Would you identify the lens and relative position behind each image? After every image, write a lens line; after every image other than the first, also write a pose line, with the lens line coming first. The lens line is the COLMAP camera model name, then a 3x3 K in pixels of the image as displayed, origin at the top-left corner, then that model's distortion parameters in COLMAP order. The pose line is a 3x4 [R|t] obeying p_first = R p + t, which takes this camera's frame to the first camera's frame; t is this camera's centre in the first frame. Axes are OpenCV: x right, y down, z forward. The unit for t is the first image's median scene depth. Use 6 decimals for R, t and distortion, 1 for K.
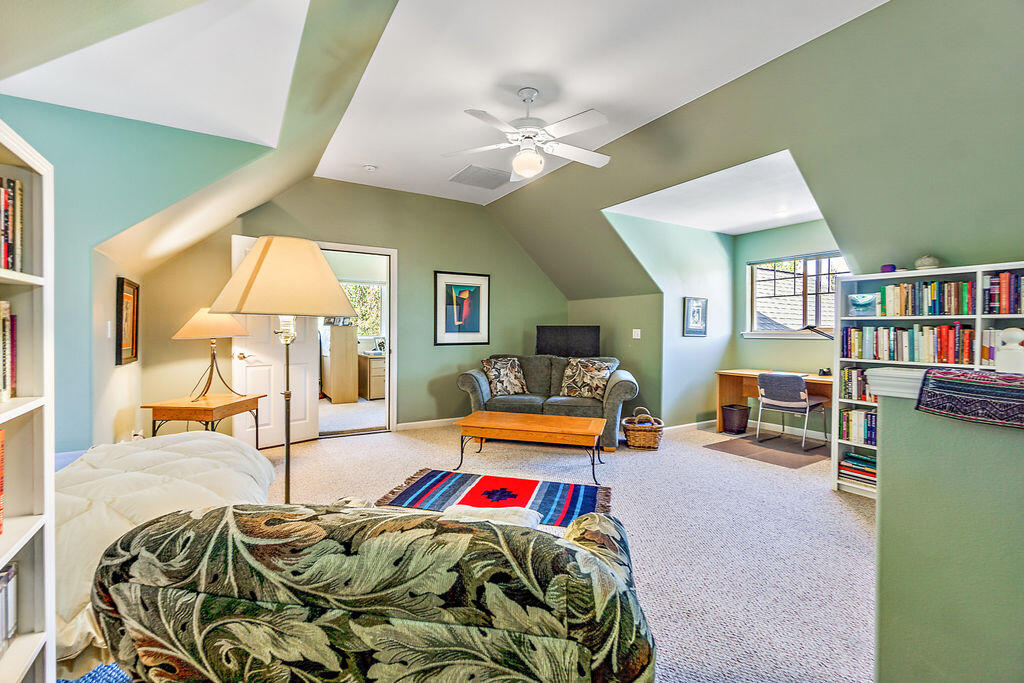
lens RADIAL K [[450.6, 0, 505.5], [0, 450.6, 336.6], [0, 0, 1]] dist [-0.003229, -0.000334]
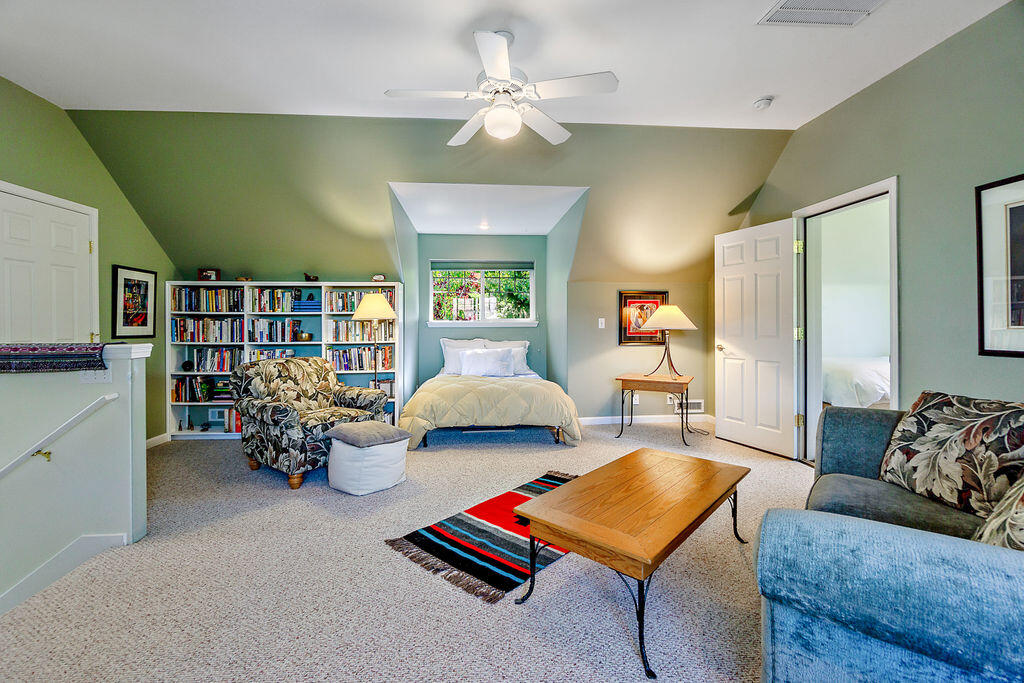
lens RADIAL K [[443.4, 0, 508.6], [0, 443.4, 326.2], [0, 0, 1]] dist [-0.000740, 0.000351]
pose [[-0.445032, 0.003761, -0.895507, 0.663750], [-0.007391, 0.999942, 0.007873, -0.012426], [0.895484, 0.010123, -0.444978, 1.169657]]
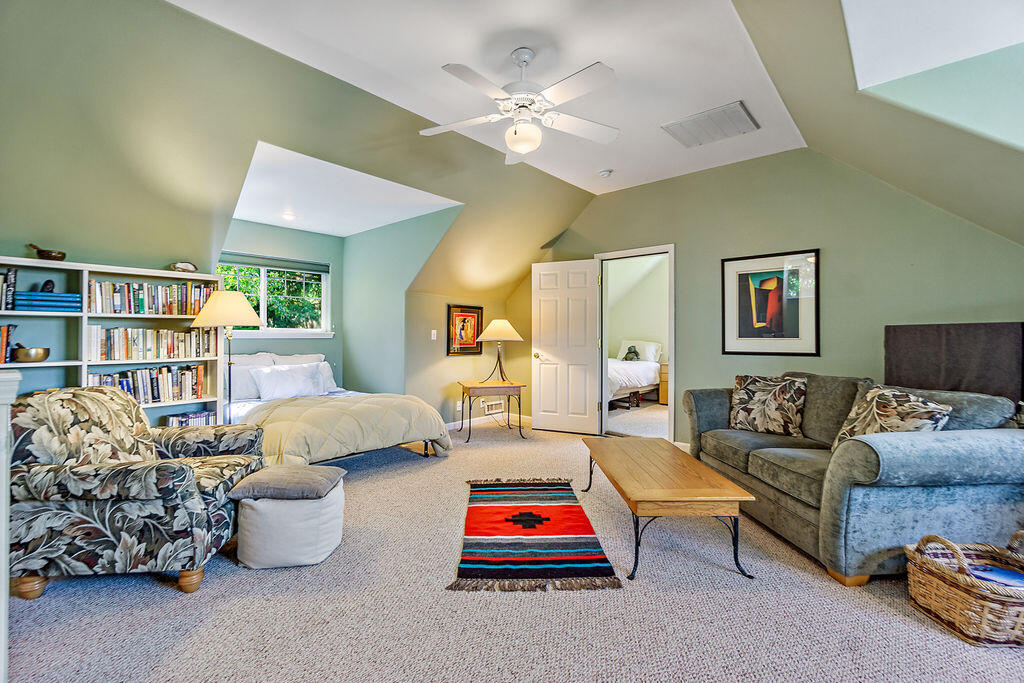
lens RADIAL K [[441.4, 0, 504.1], [0, 441.4, 339.5], [0, 0, 1]] dist [-0.003701, -0.000272]
pose [[0.288502, 0.005551, -0.957463, 0.707827], [-0.013065, 0.999913, 0.001860, -0.003366], [0.957390, 0.011973, 0.288549, 0.619818]]
